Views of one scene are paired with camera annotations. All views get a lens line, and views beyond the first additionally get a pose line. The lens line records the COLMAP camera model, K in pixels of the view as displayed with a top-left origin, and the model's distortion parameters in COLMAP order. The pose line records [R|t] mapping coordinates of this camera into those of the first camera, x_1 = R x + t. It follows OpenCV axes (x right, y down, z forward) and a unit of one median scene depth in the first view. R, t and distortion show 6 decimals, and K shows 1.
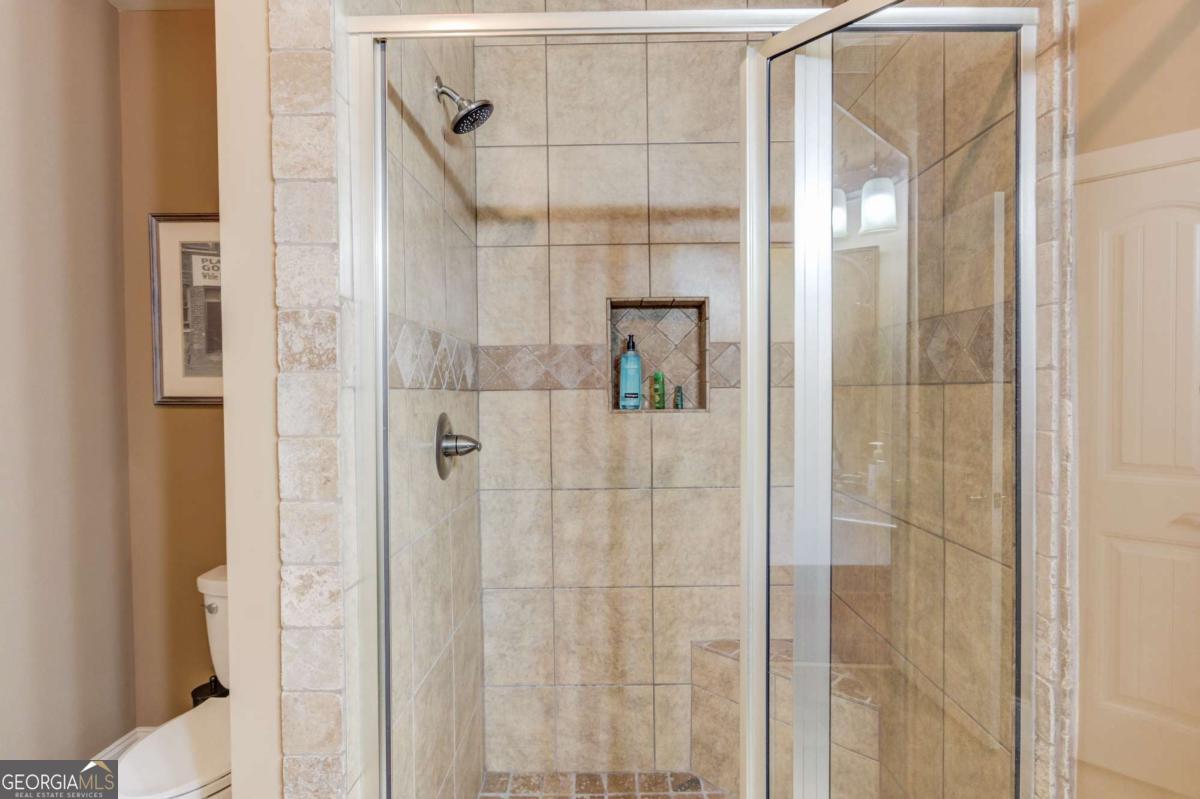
lens RADIAL K [[614.1, 0, 596.7], [0, 614.1, 400.4], [0, 0, 1]] dist [0.002742, 0.003981]
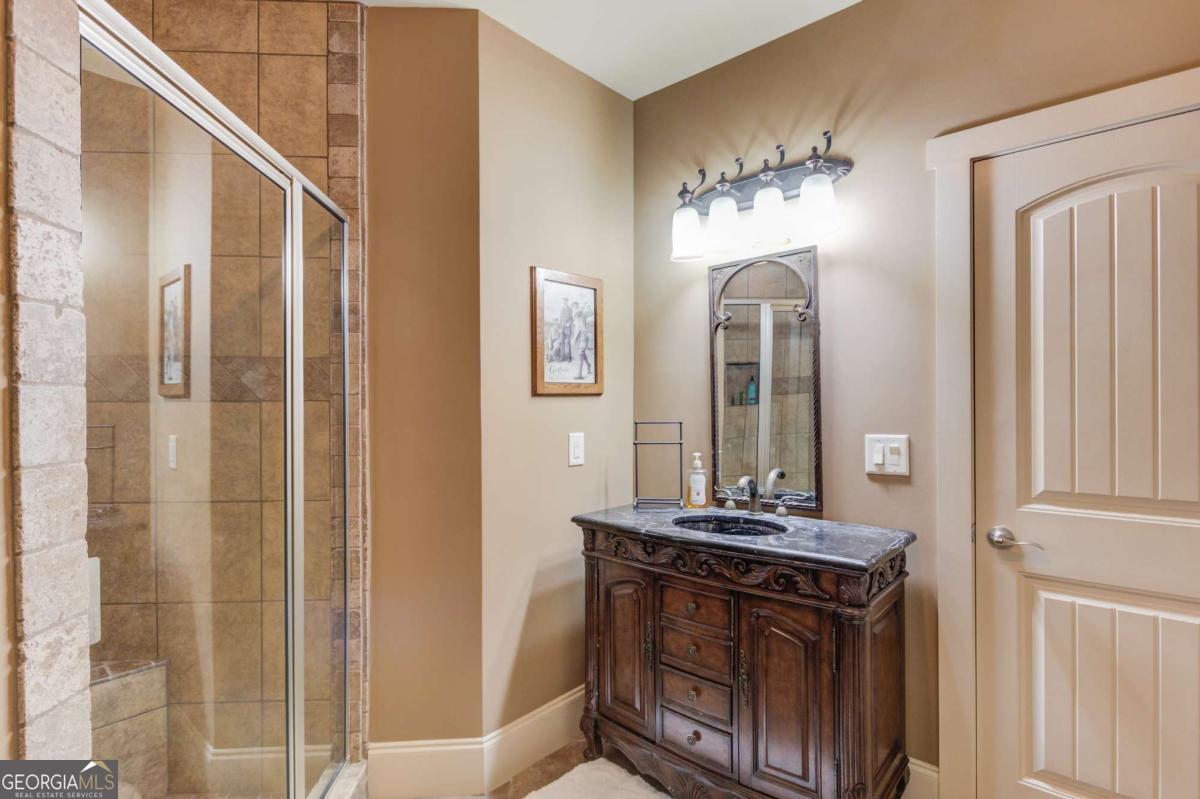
lens RADIAL K [[614.1, 0, 598.0], [0, 614.1, 400.8], [0, 0, 1]] dist [0.002742, 0.003981]
pose [[-0.089375, 0.005468, 0.995983, -1.332650], [0.020301, 0.999787, -0.003668, -0.006769], [-0.995791, 0.019892, -0.089467, 0.368715]]
